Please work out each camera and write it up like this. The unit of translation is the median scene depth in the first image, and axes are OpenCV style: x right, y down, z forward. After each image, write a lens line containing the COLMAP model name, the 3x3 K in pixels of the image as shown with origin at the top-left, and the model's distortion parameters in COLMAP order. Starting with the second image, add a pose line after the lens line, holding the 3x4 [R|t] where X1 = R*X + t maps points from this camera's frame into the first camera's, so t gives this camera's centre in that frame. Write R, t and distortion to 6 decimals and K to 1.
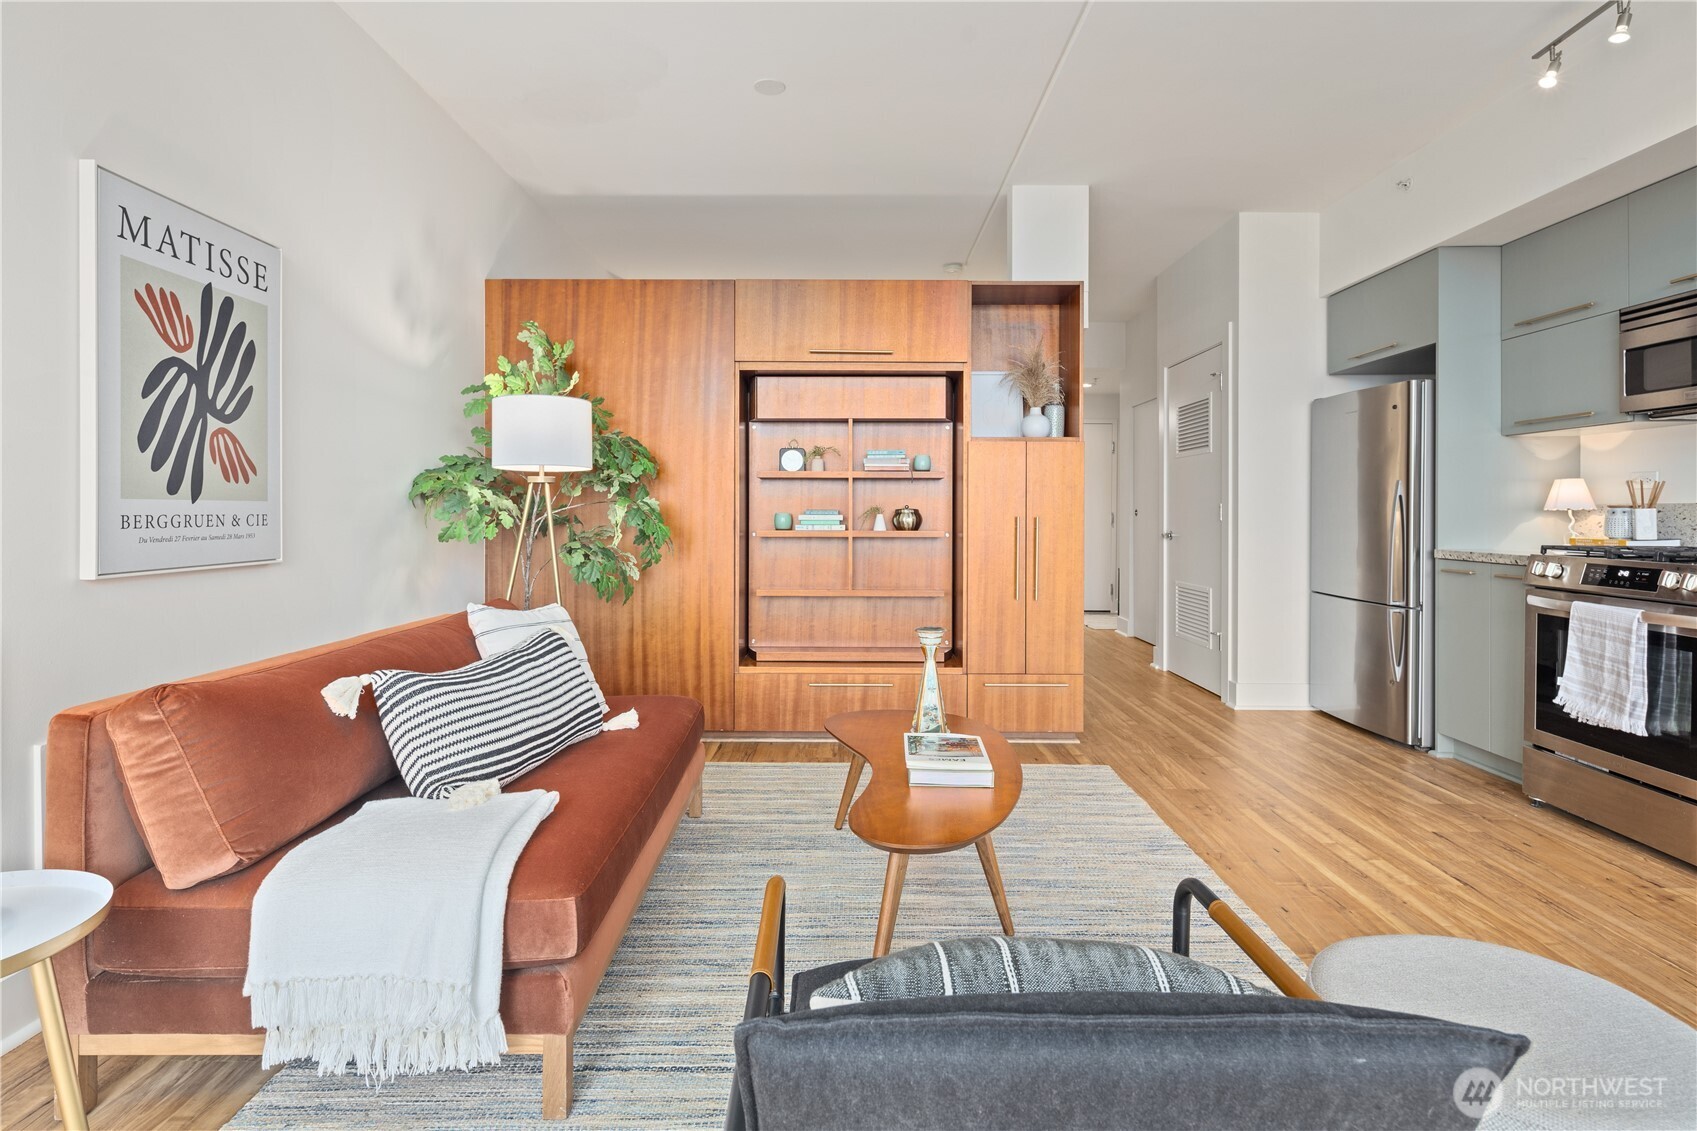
lens RADIAL K [[834.2, 0, 847.8], [0, 834.2, 510.3], [0, 0, 1]] dist [0.005784, -0.004760]
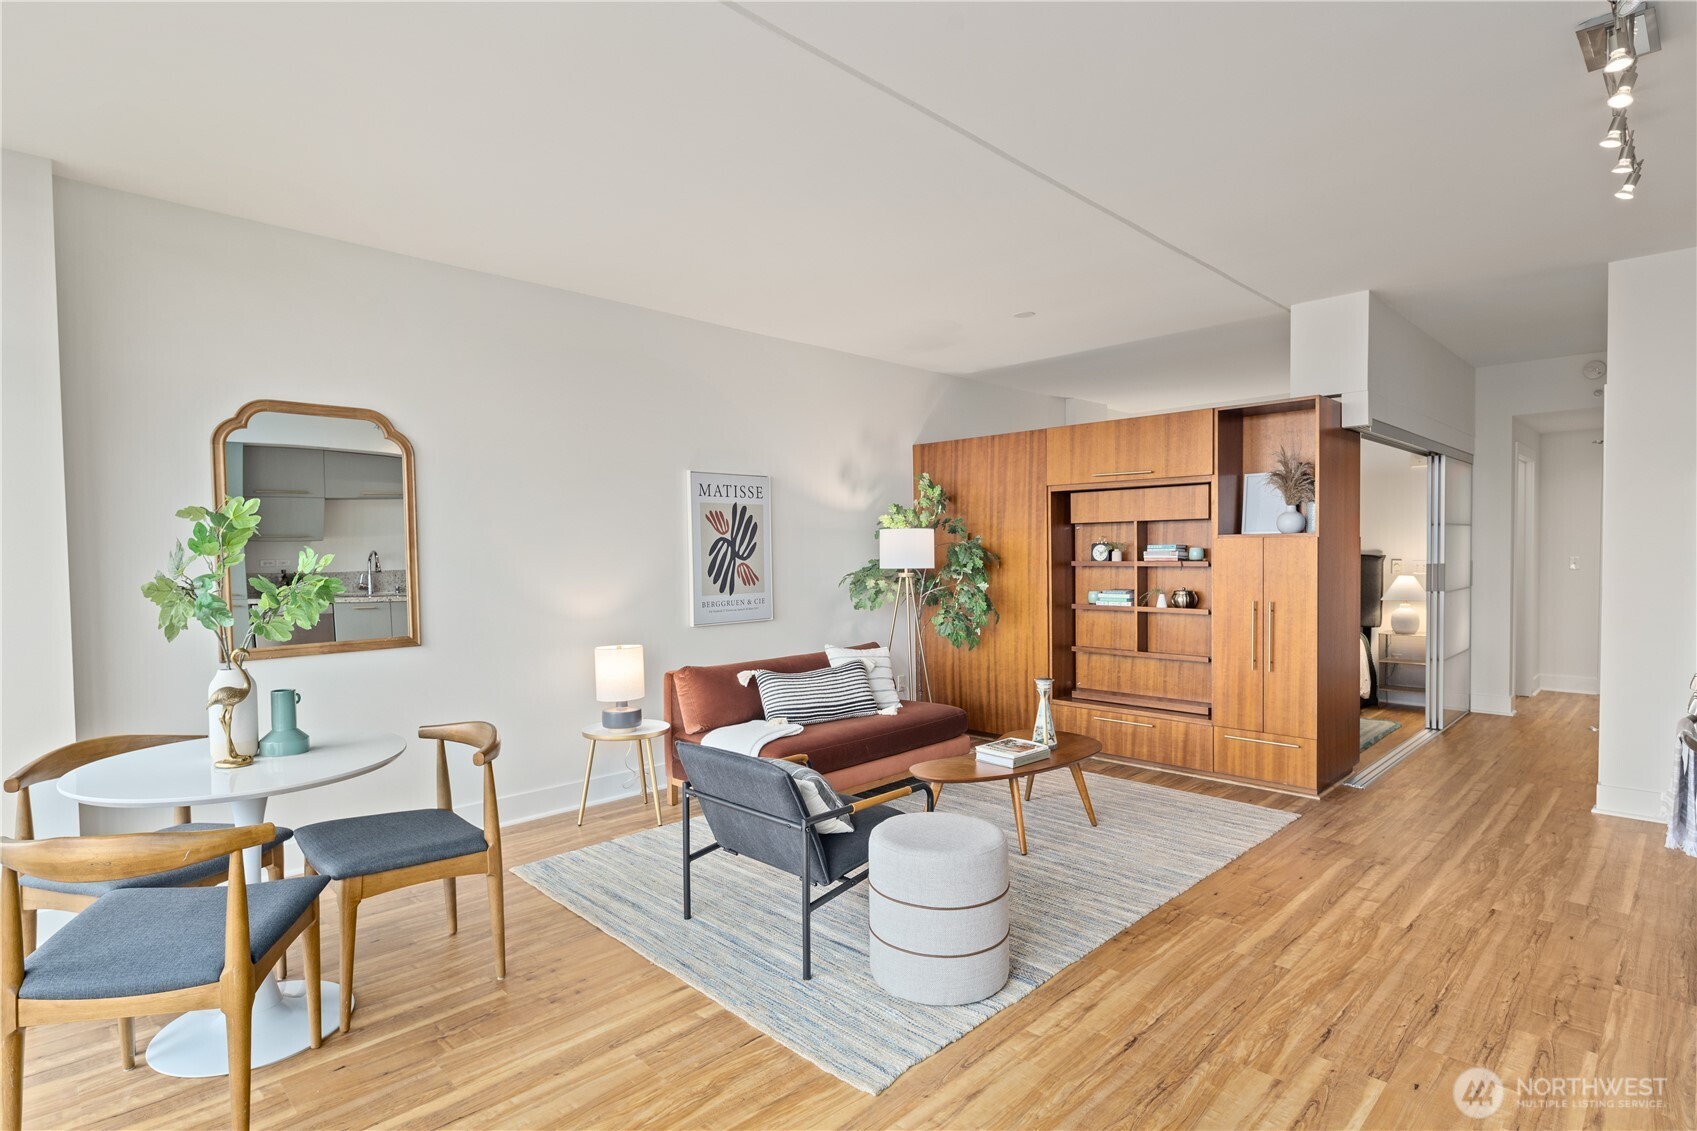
lens RADIAL K [[834.2, 0, 840.0], [0, 834.2, 577.9], [0, 0, 1]] dist [0.005784, -0.004760]
pose [[0.711825, 0.011474, -0.702263, 0.620185], [0.014053, 0.999434, 0.030574, -0.070306], [0.702216, -0.031632, 0.711261, -0.269650]]
